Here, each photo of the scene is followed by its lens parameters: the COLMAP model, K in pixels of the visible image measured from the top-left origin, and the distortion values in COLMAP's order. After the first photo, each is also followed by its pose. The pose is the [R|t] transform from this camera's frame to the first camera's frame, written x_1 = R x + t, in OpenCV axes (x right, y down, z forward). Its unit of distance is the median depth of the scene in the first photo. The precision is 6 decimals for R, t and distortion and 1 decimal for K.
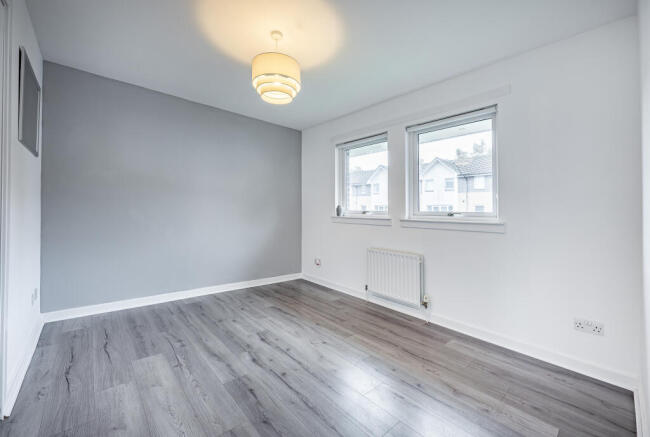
lens RADIAL K [[279.1, 0, 342.0], [0, 279.1, 217.6], [0, 0, 1]] dist [0.002326, 0.000079]
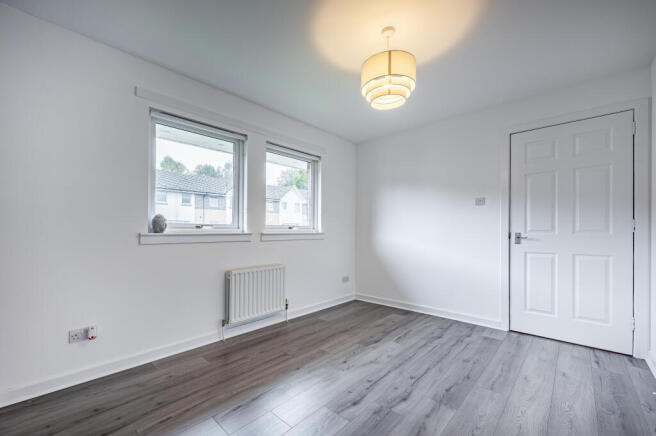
lens RADIAL K [[259.0, 0, 325.4], [0, 259.0, 230.1], [0, 0, 1]] dist [0.000944, 0.000149]
pose [[-0.056513, -0.033860, 0.997828, -0.810746], [0.006596, 0.999390, 0.034286, -0.040267], [-0.998380, 0.008520, -0.056255, 0.951109]]
